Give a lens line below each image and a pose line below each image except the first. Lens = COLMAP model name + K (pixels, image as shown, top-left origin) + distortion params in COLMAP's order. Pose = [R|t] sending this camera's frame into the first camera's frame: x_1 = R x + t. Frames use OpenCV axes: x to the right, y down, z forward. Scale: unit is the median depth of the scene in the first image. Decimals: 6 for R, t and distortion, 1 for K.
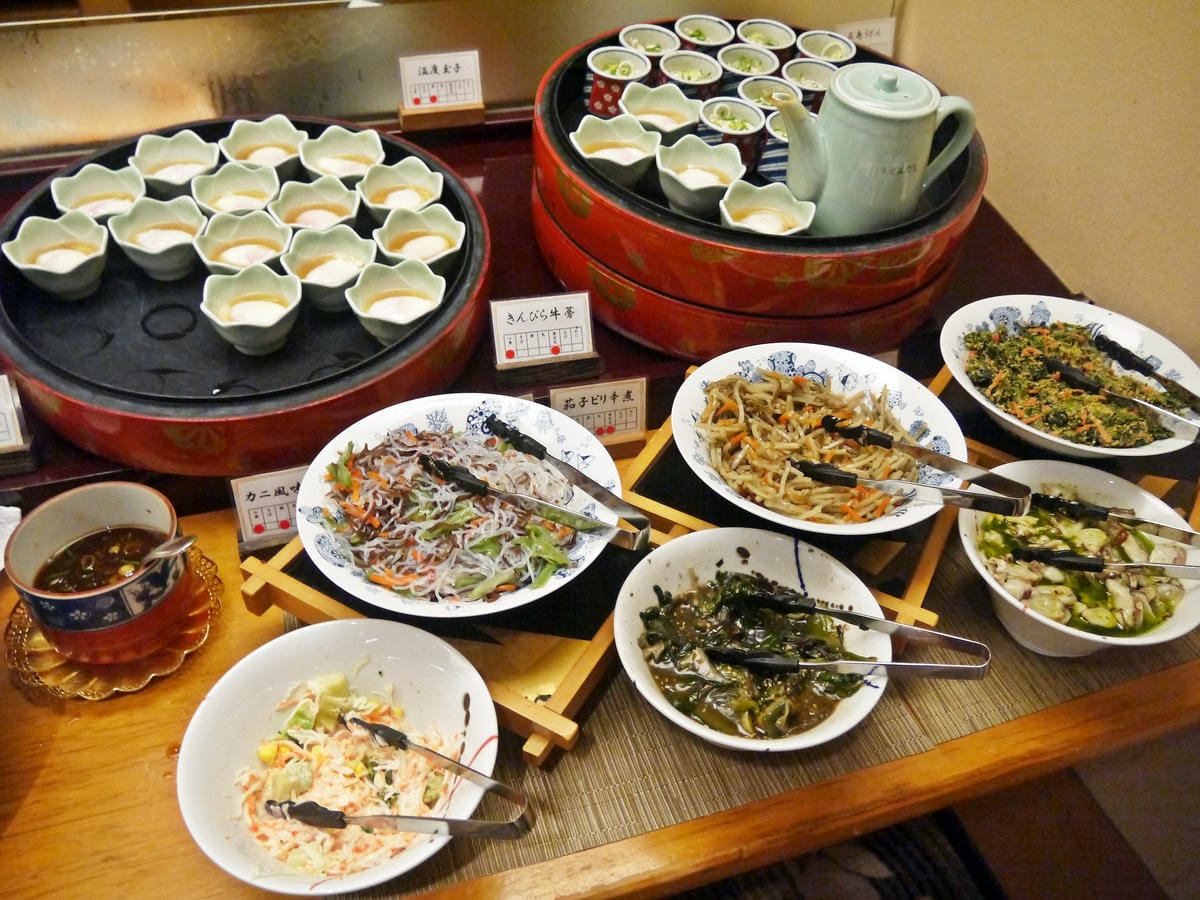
lens RADIAL K [[1015.4, 0, 603.7], [0, 1015.4, 442.3], [0, 0, 1]] dist [-0.041864, -0.000272]
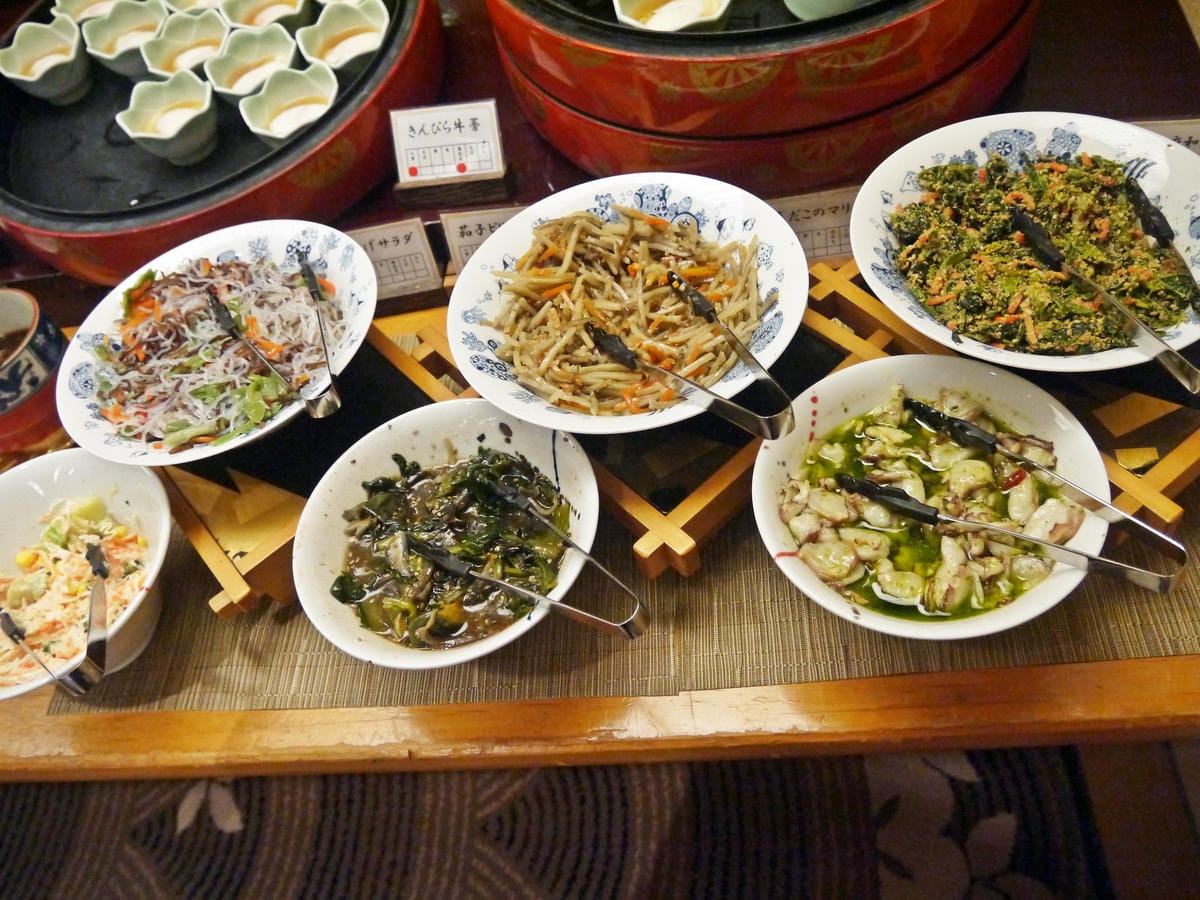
lens RADIAL K [[1017.3, 0, 600.0], [0, 1017.3, 450.0], [0, 0, 1]] dist [-0.073023, 0.078192]
pose [[0.913720, 0.143322, -0.380230, 0.476051], [-0.054214, 0.970365, 0.235485, -0.072124], [0.402712, -0.194554, 0.894411, 0.226624]]
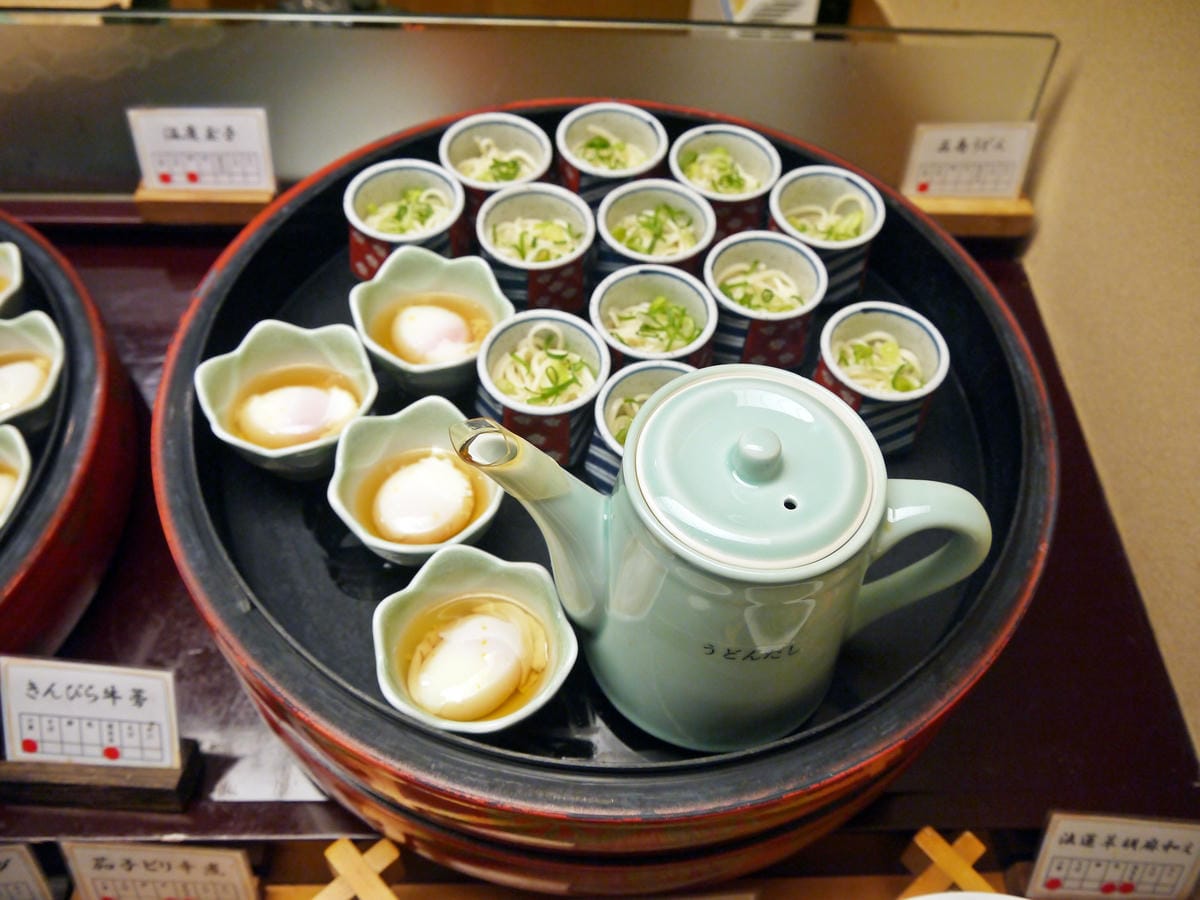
lens RADIAL K [[1015.4, 0, 603.7], [0, 1015.4, 442.3], [0, 0, 1]] dist [-0.041864, -0.000272]
pose [[0.960777, 0.210400, -0.180664, 0.298201], [-0.192255, 0.974833, 0.112866, -0.402709], [0.199865, -0.073706, 0.977047, 0.581870]]
